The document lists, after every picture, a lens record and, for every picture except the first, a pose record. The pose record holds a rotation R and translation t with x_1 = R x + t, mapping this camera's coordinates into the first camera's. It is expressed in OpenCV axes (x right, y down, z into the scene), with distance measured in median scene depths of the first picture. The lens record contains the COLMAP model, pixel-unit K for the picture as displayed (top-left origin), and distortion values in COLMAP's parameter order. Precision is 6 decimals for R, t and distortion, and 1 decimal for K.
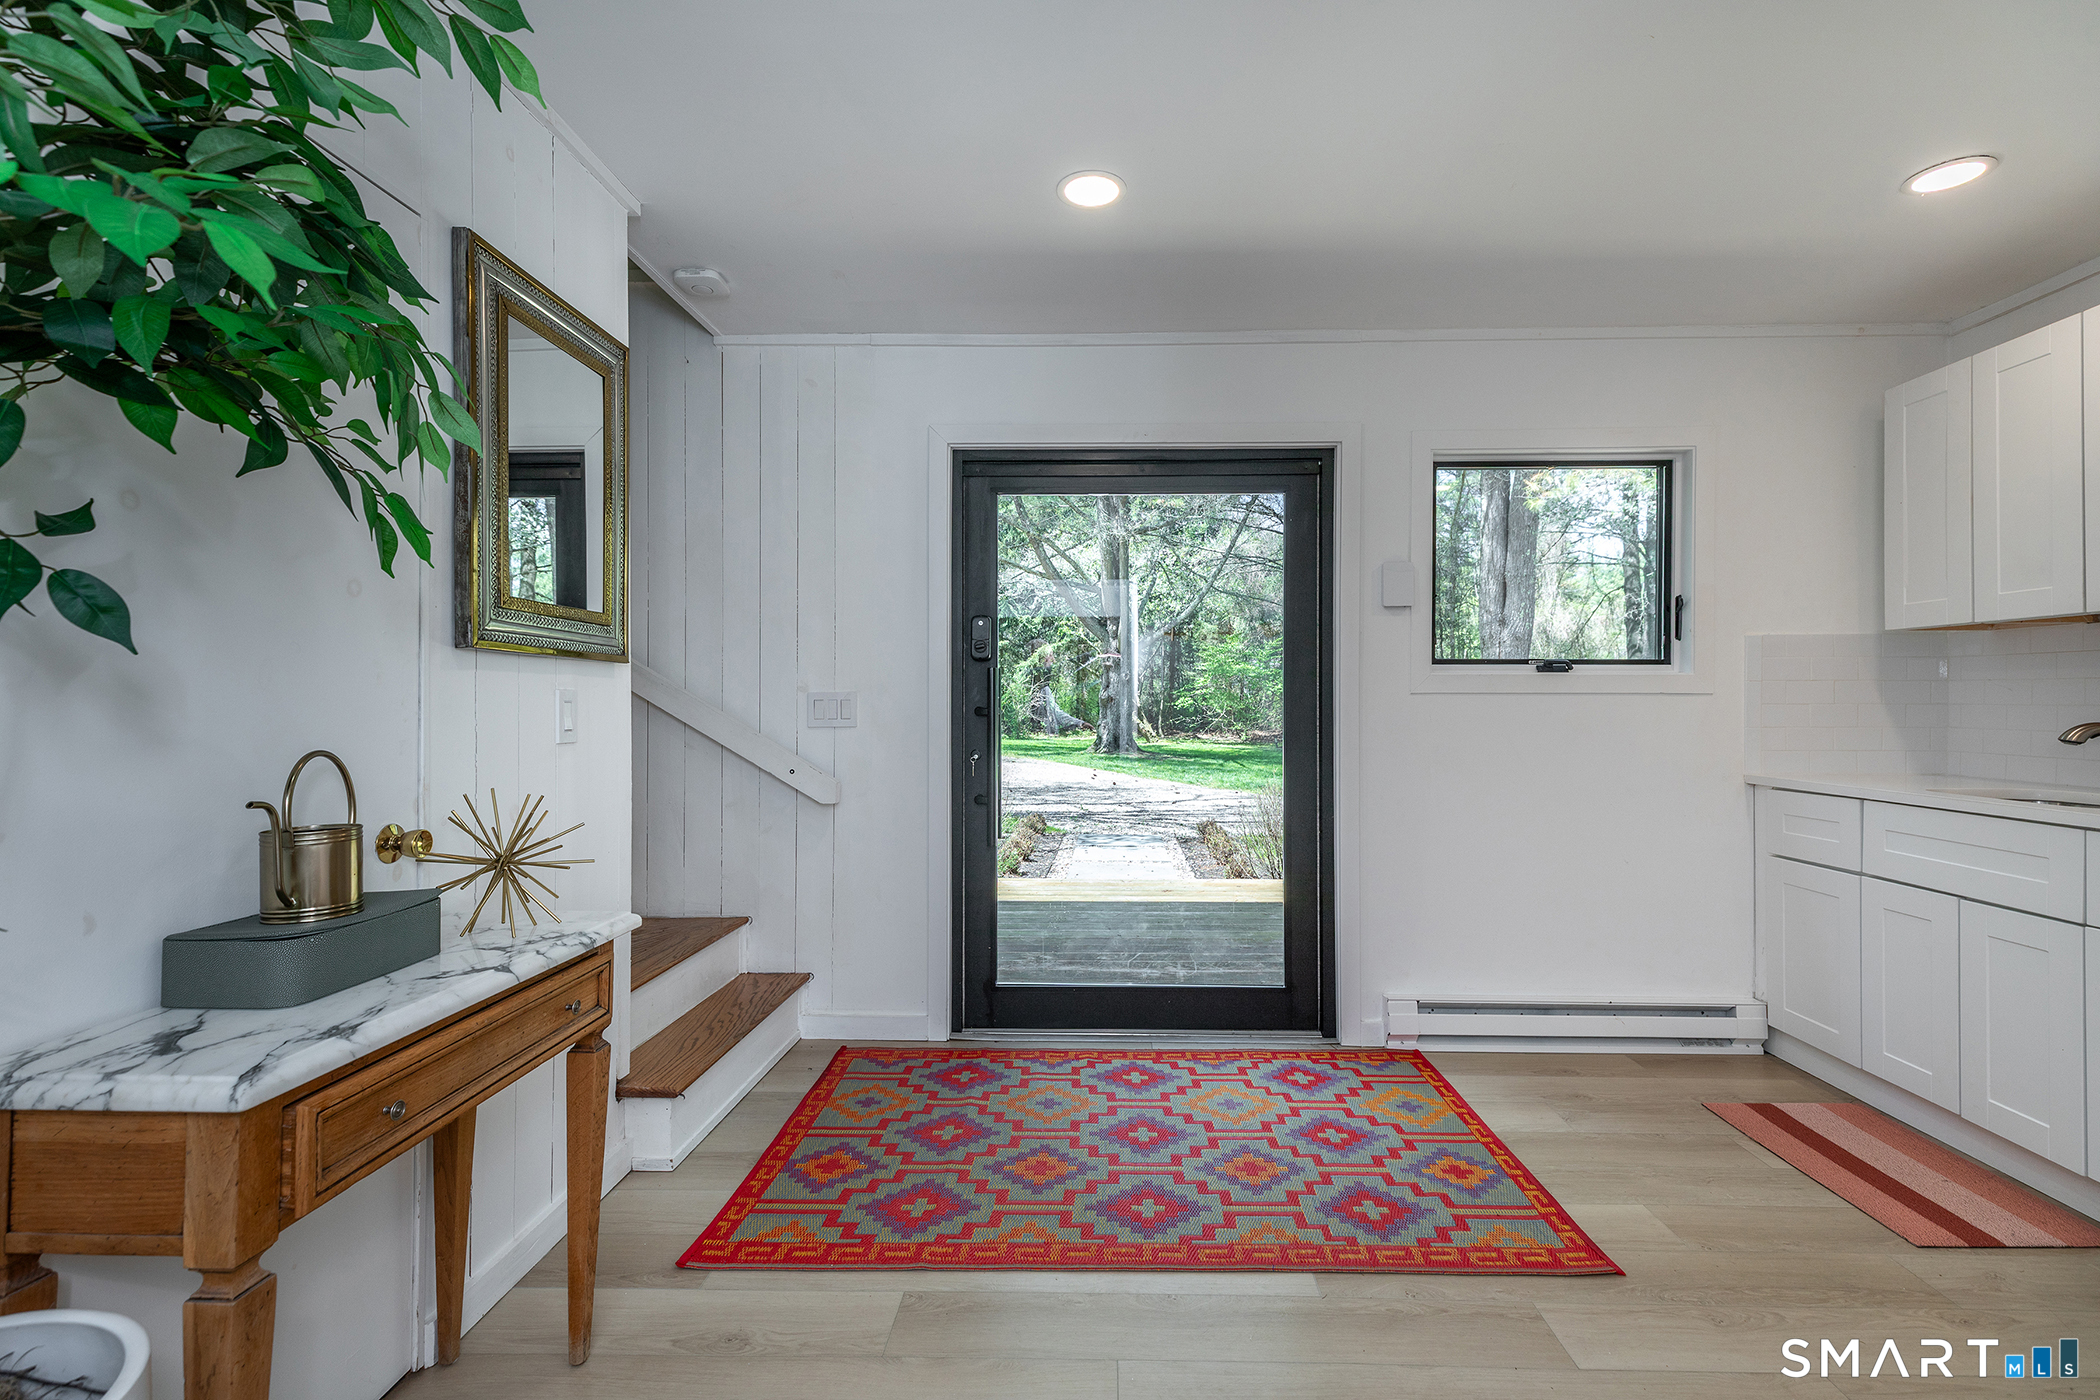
lens RADIAL K [[937.2, 0, 1052.5], [0, 937.2, 697.4], [0, 0, 1]] dist [0.003477, 0.000432]
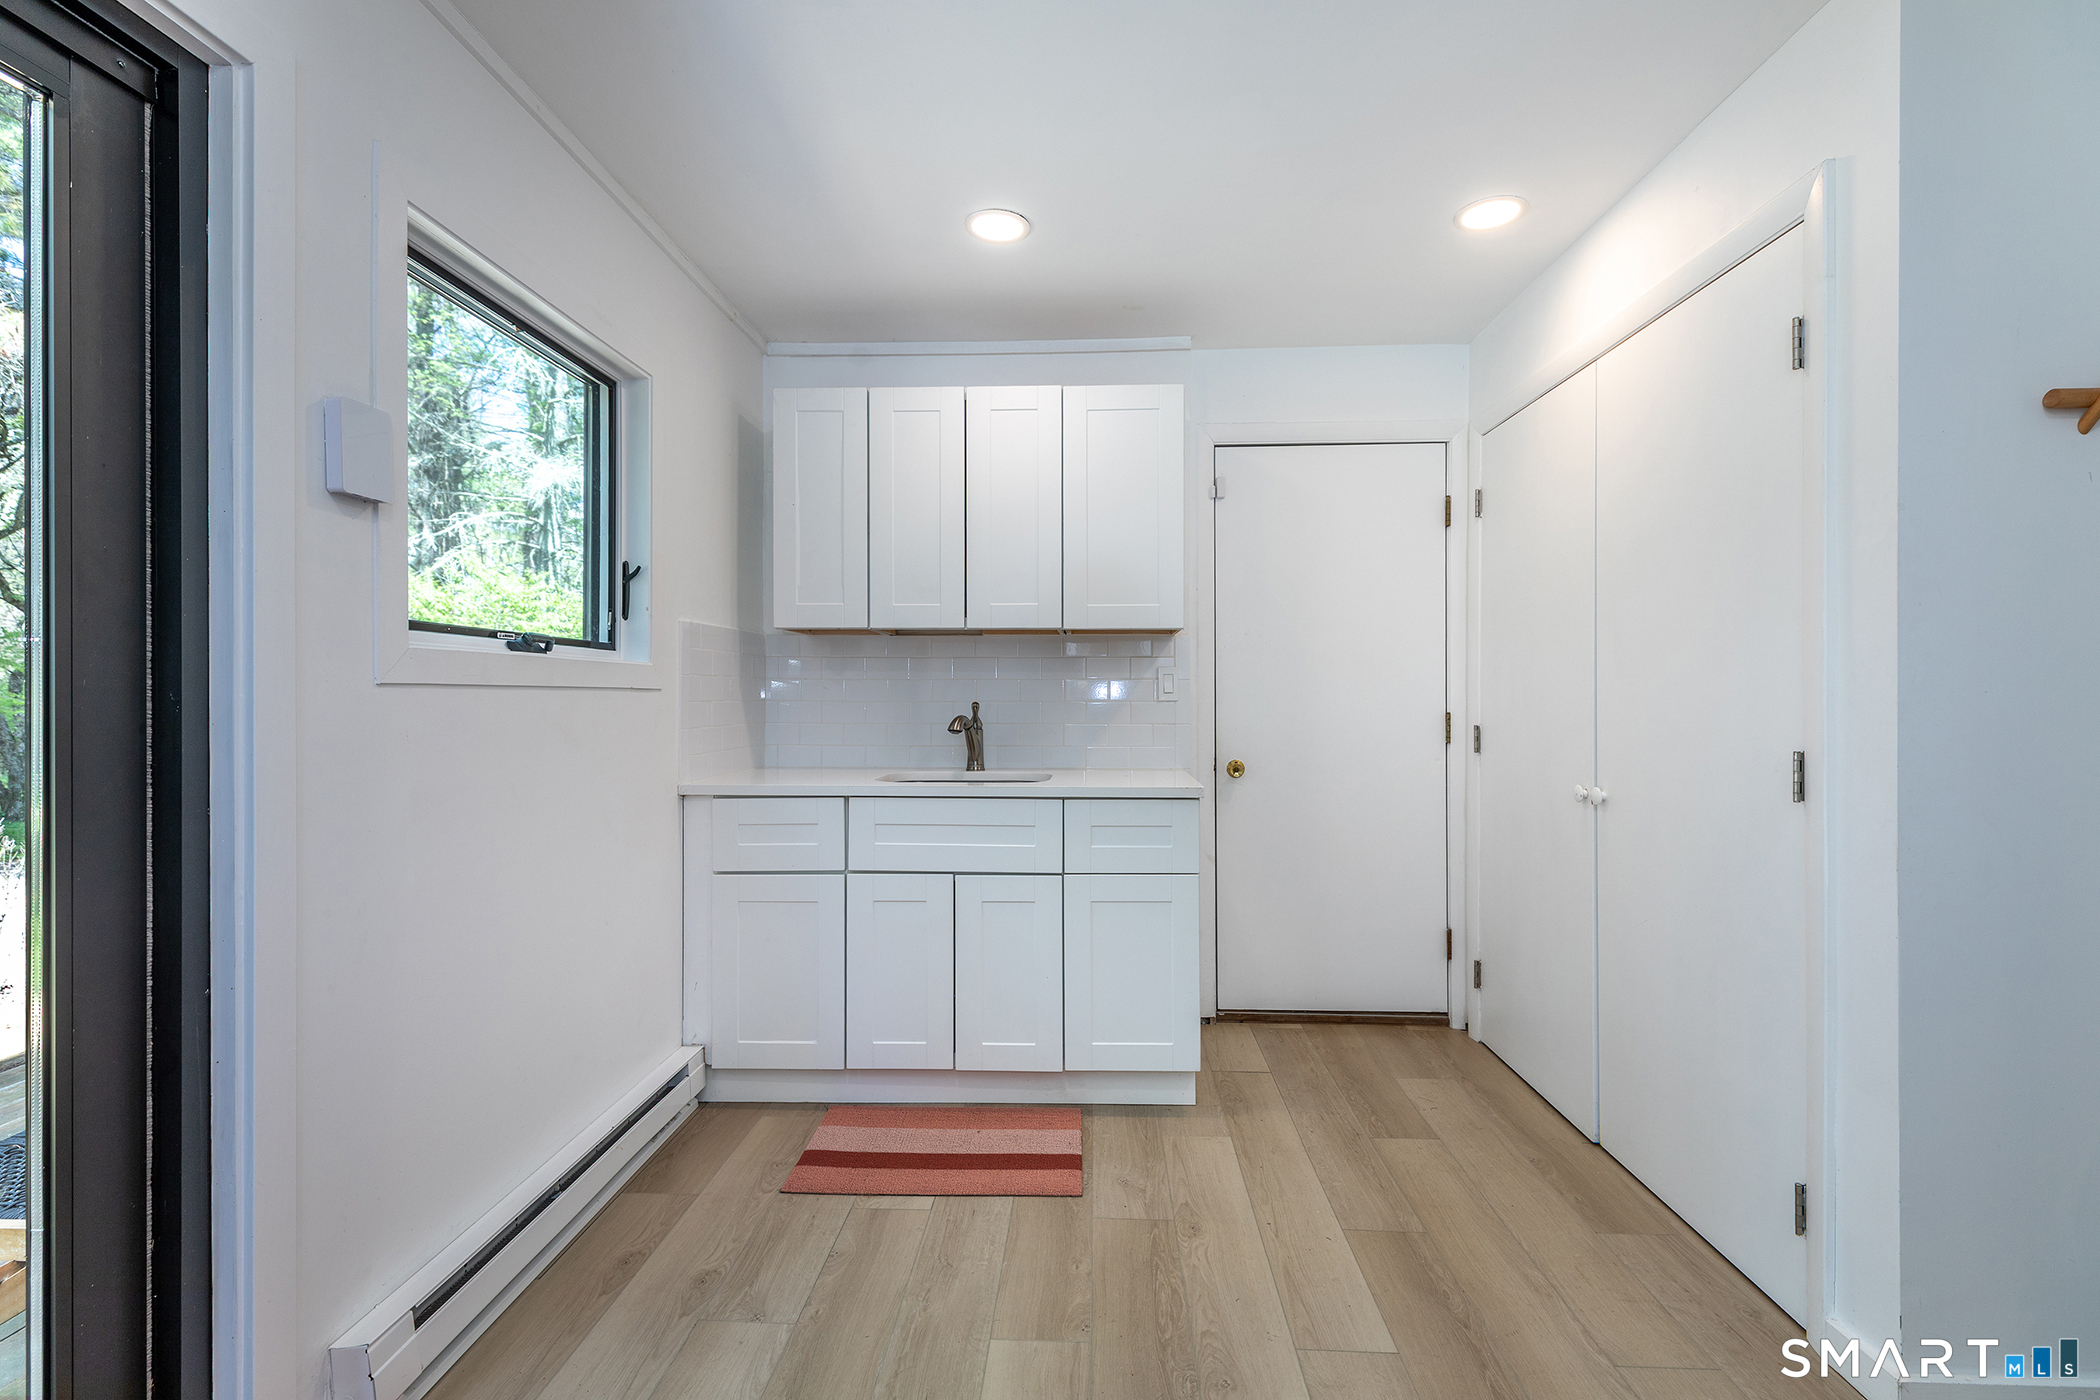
lens RADIAL K [[937.2, 0, 1056.1], [0, 937.2, 698.7], [0, 0, 1]] dist [0.003477, 0.000432]
pose [[-0.021572, -0.000136, 0.999767, -0.111808], [-0.003131, 0.999995, 0.000068, 0.003171], [-0.999762, -0.003128, -0.021572, 0.673466]]
